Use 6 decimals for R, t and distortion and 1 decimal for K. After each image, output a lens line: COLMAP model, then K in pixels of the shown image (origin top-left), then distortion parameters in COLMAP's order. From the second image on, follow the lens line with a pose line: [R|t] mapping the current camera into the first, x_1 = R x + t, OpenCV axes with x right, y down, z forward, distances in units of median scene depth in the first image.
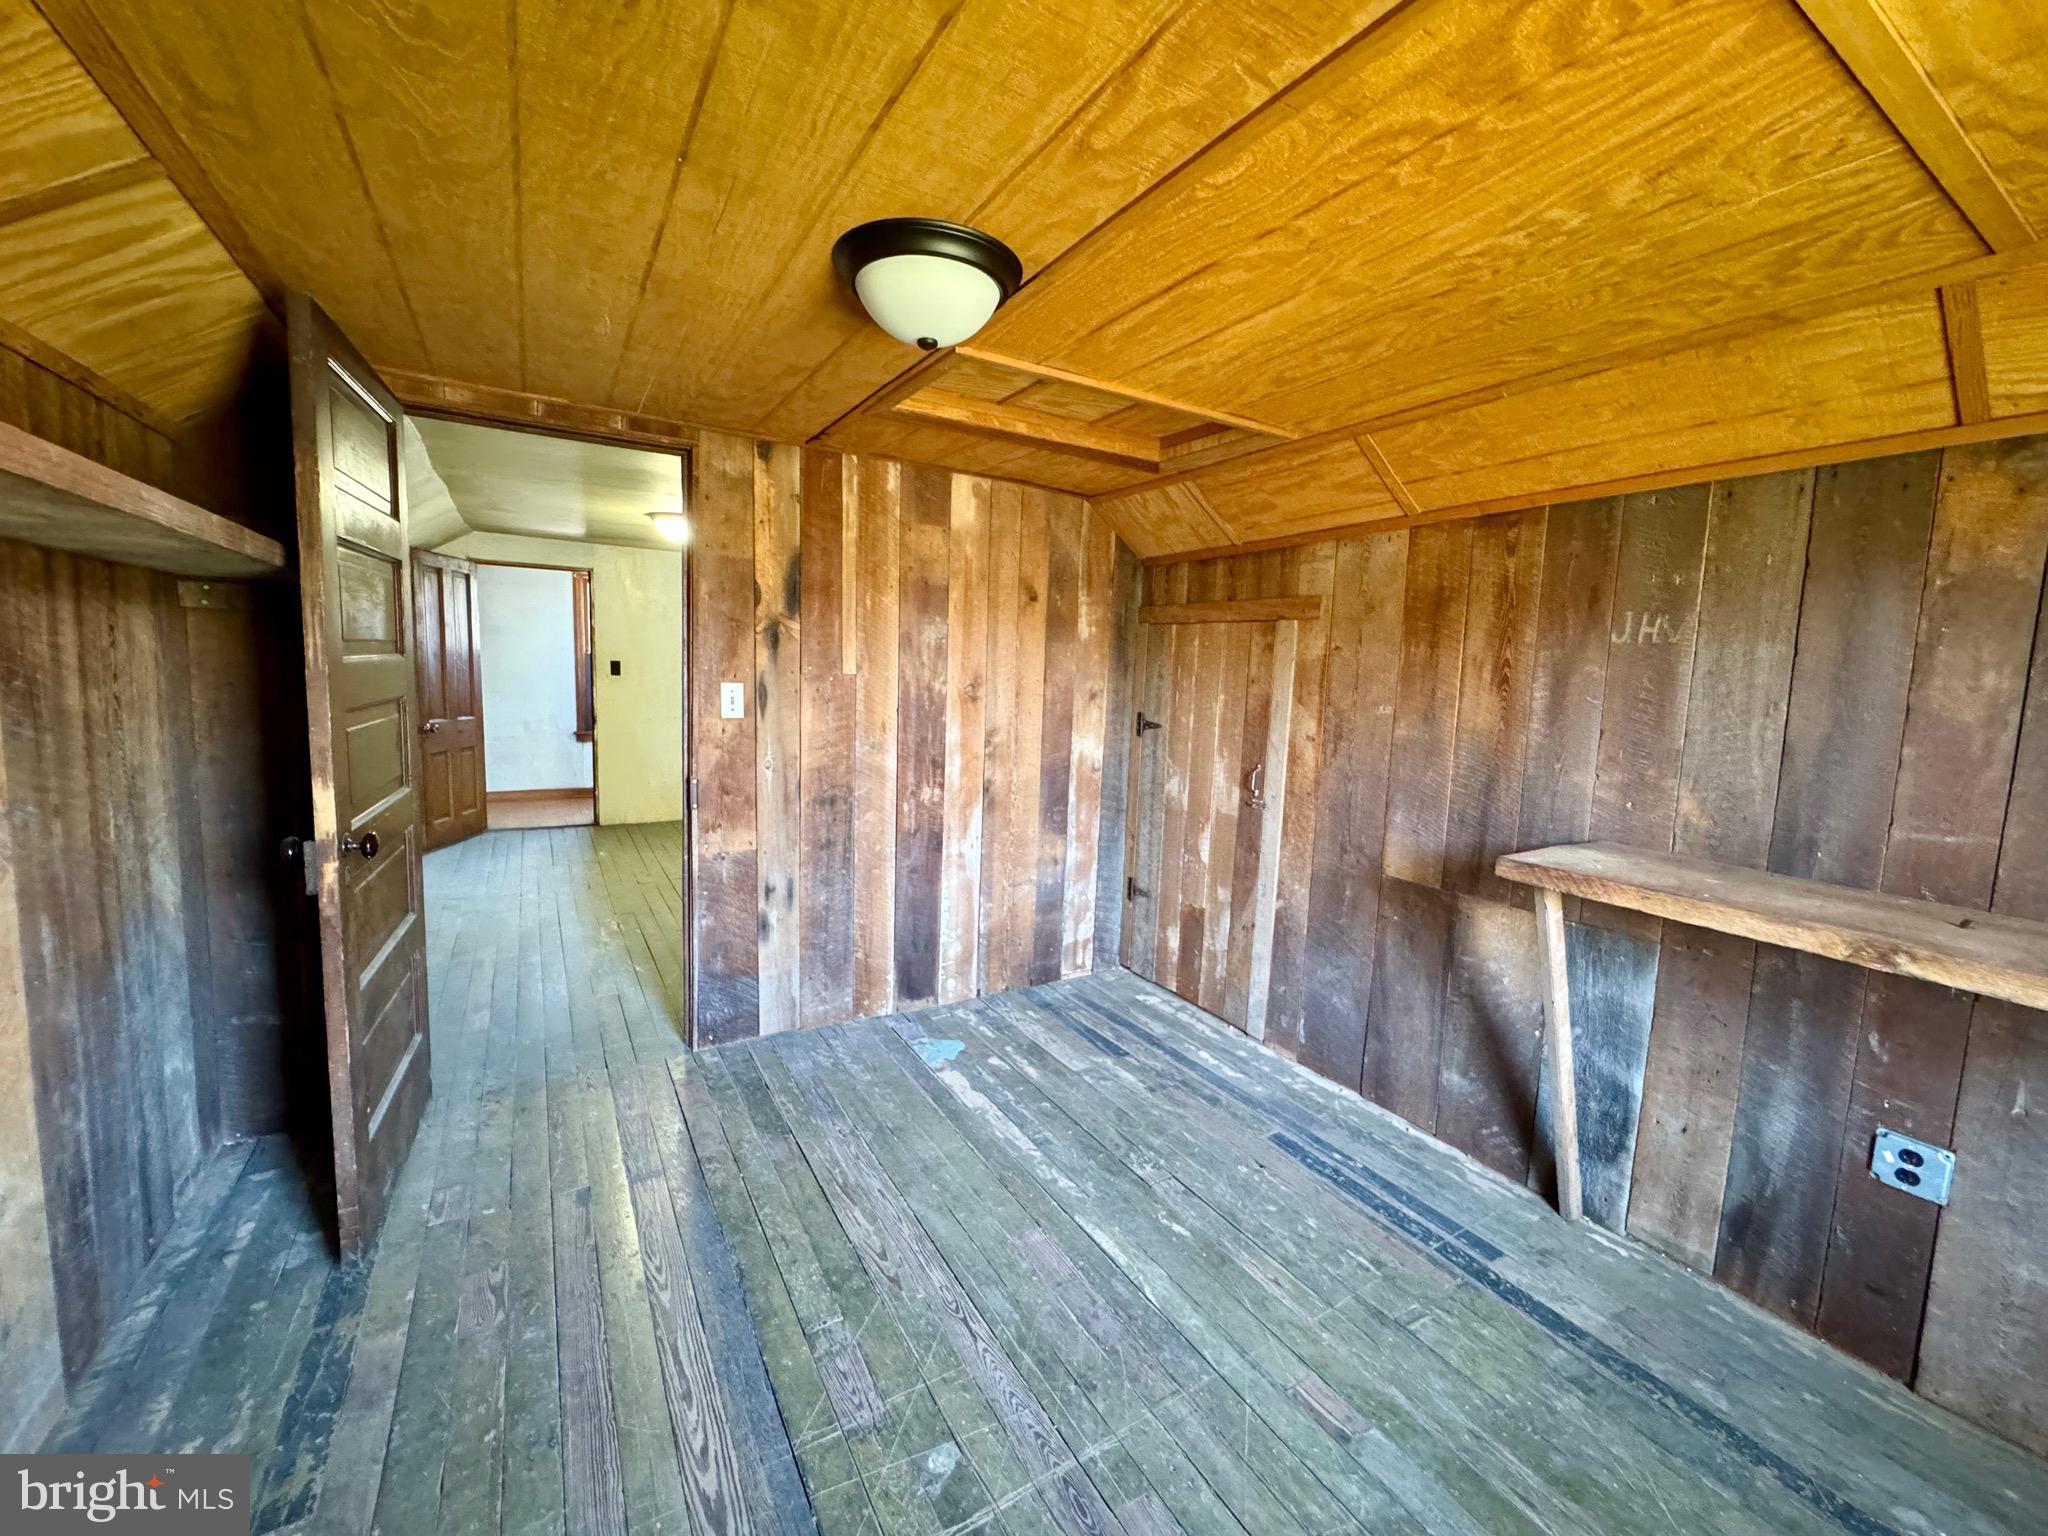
lens RADIAL K [[814.2, 0, 1026.9], [0, 814.2, 768.2], [0, 0, 1]] dist [-0.006569, 0.000559]
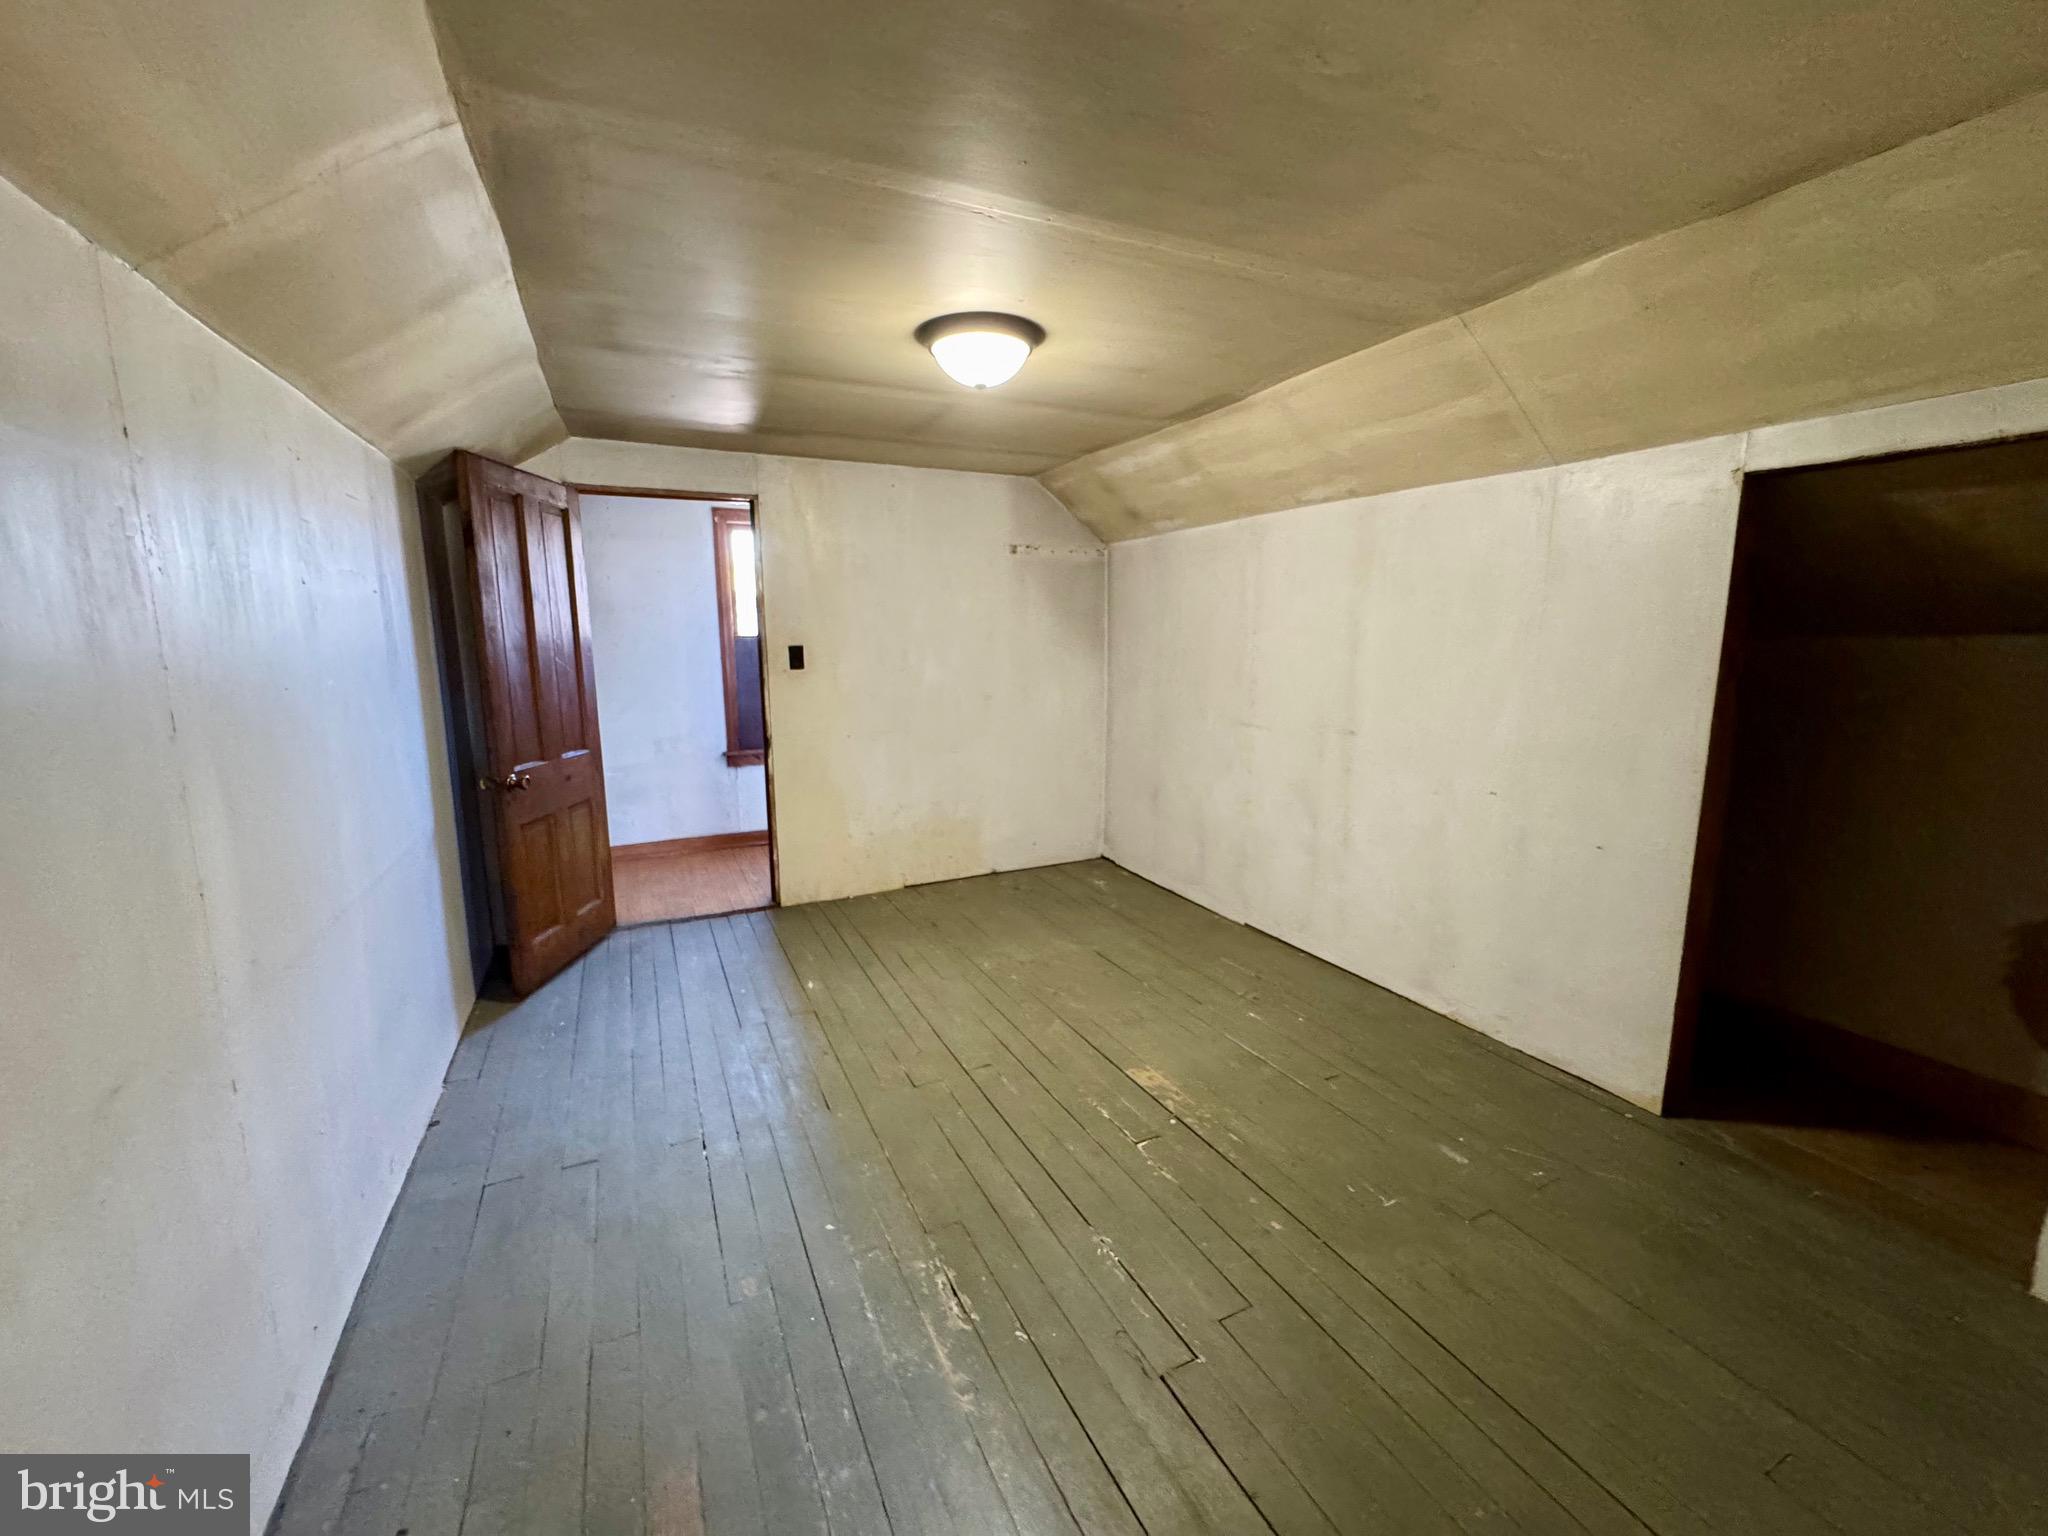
lens RADIAL K [[814.2, 0, 1021.7], [0, 814.2, 763.5], [0, 0, 1]] dist [-0.006569, 0.000559]
pose [[0.994385, -0.026073, -0.102564, -0.298824], [0.030259, 0.998763, 0.039468, -0.067236], [0.101409, -0.042350, 0.993943, 0.432271]]
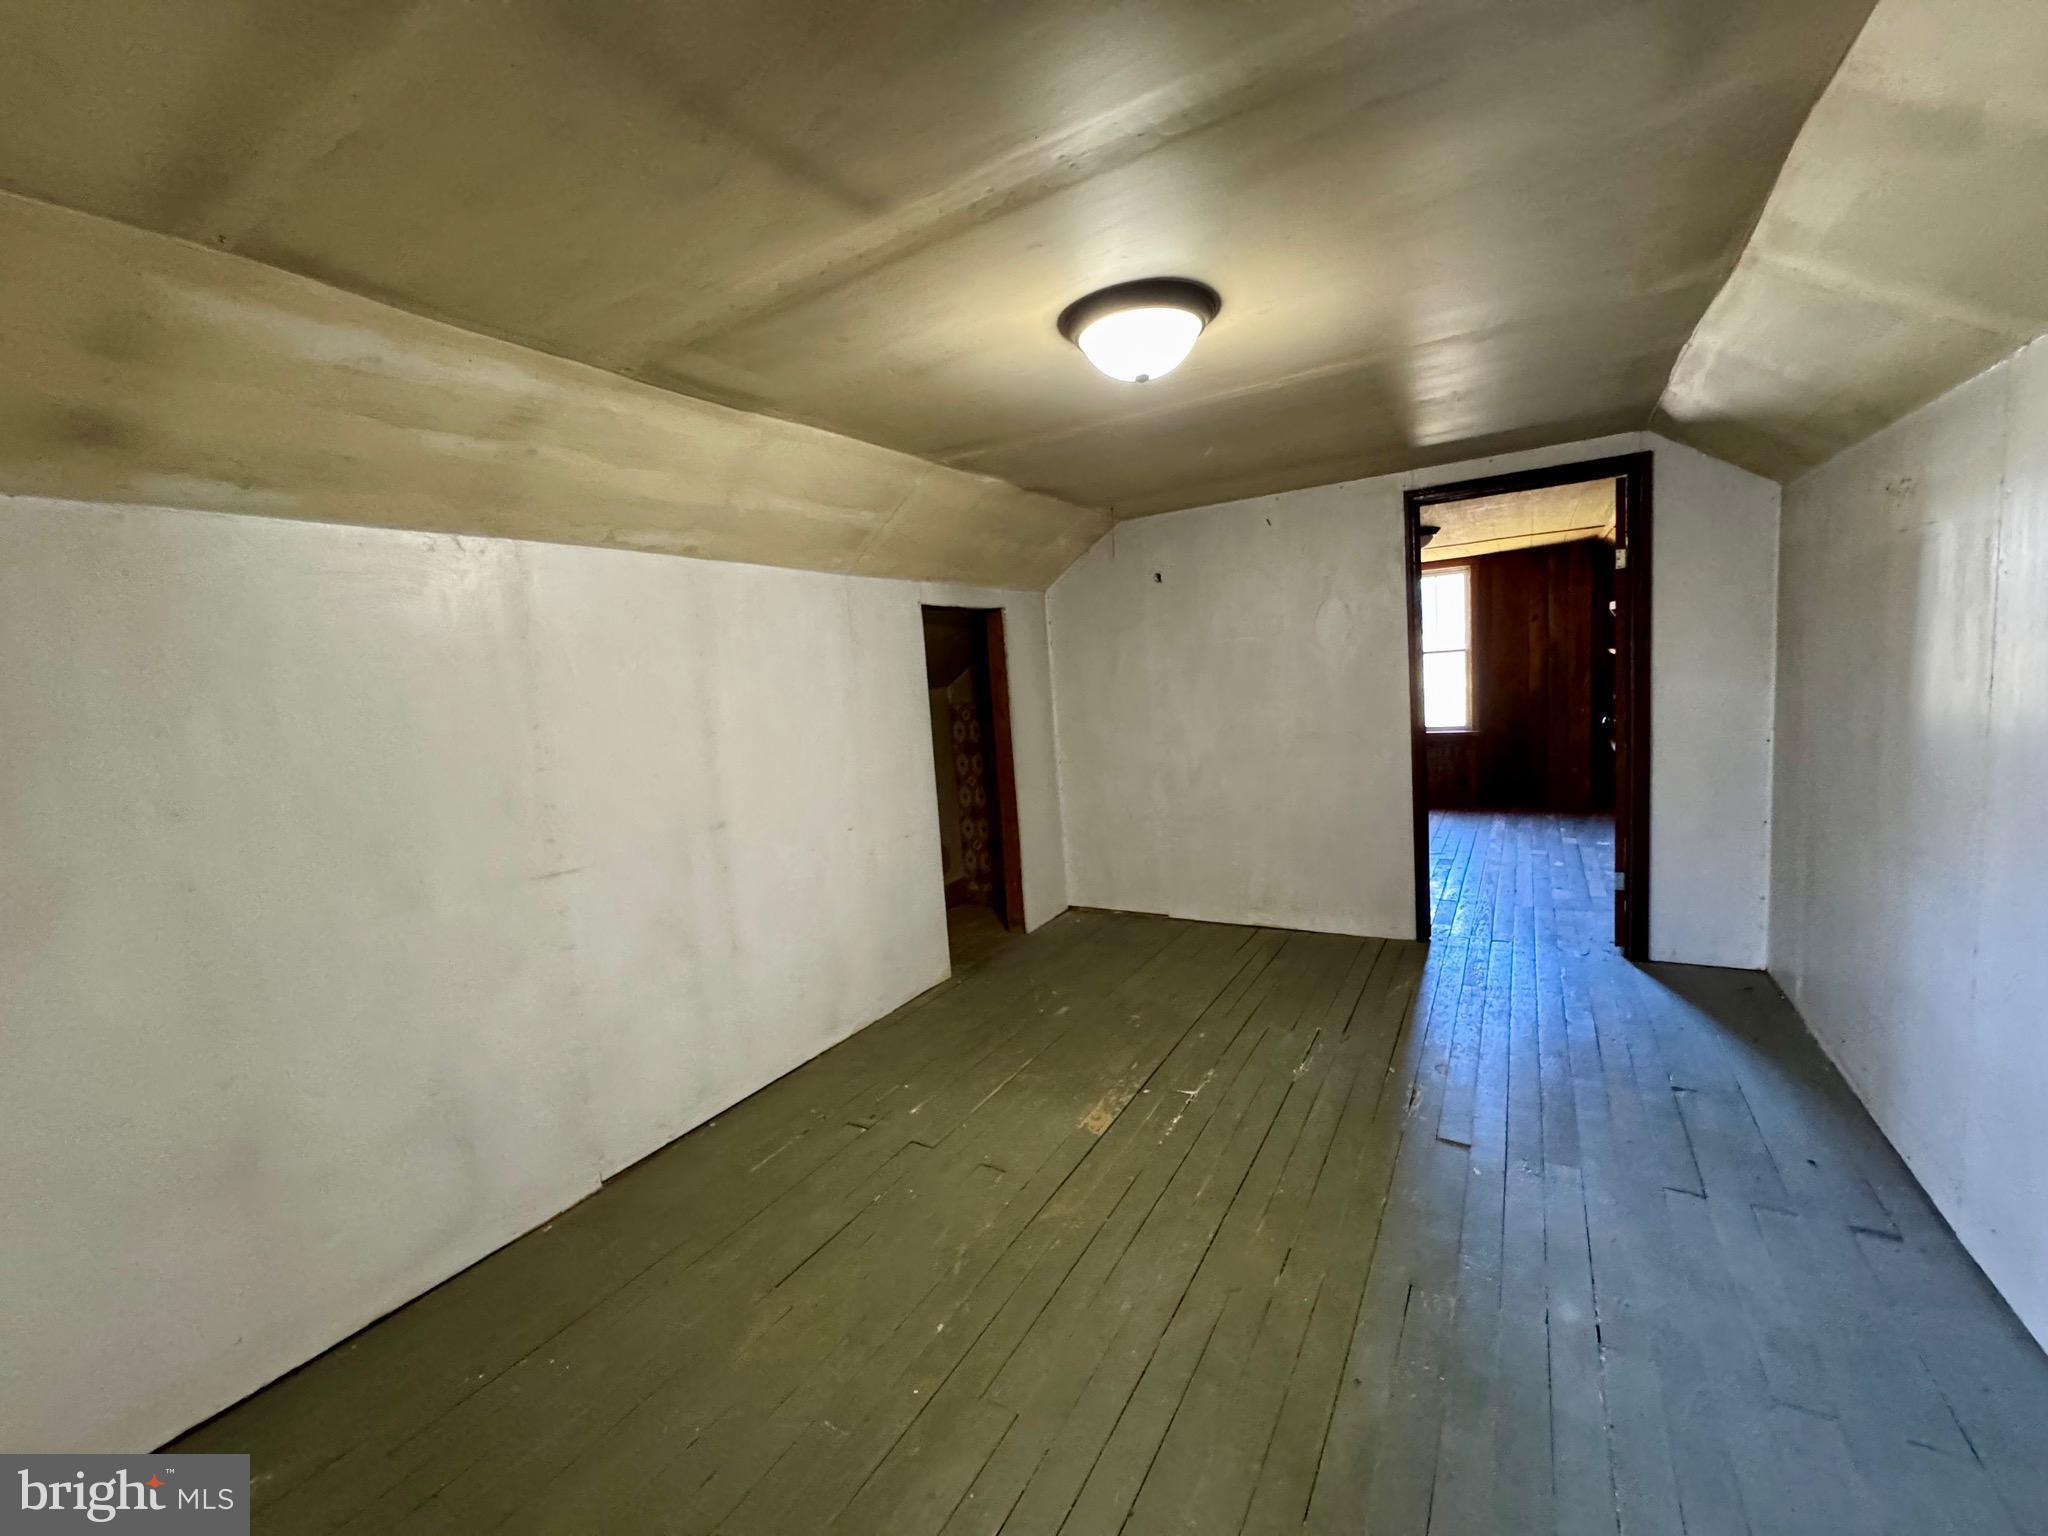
lens RADIAL K [[814.2, 0, 1025.9], [0, 814.2, 757.3], [0, 0, 1]] dist [-0.006569, 0.000559]
pose [[-0.460383, -0.095088, 0.882613, -0.629730], [0.158654, 0.969426, 0.187196, -0.158251], [-0.873428, 0.226212, -0.431221, 1.039753]]
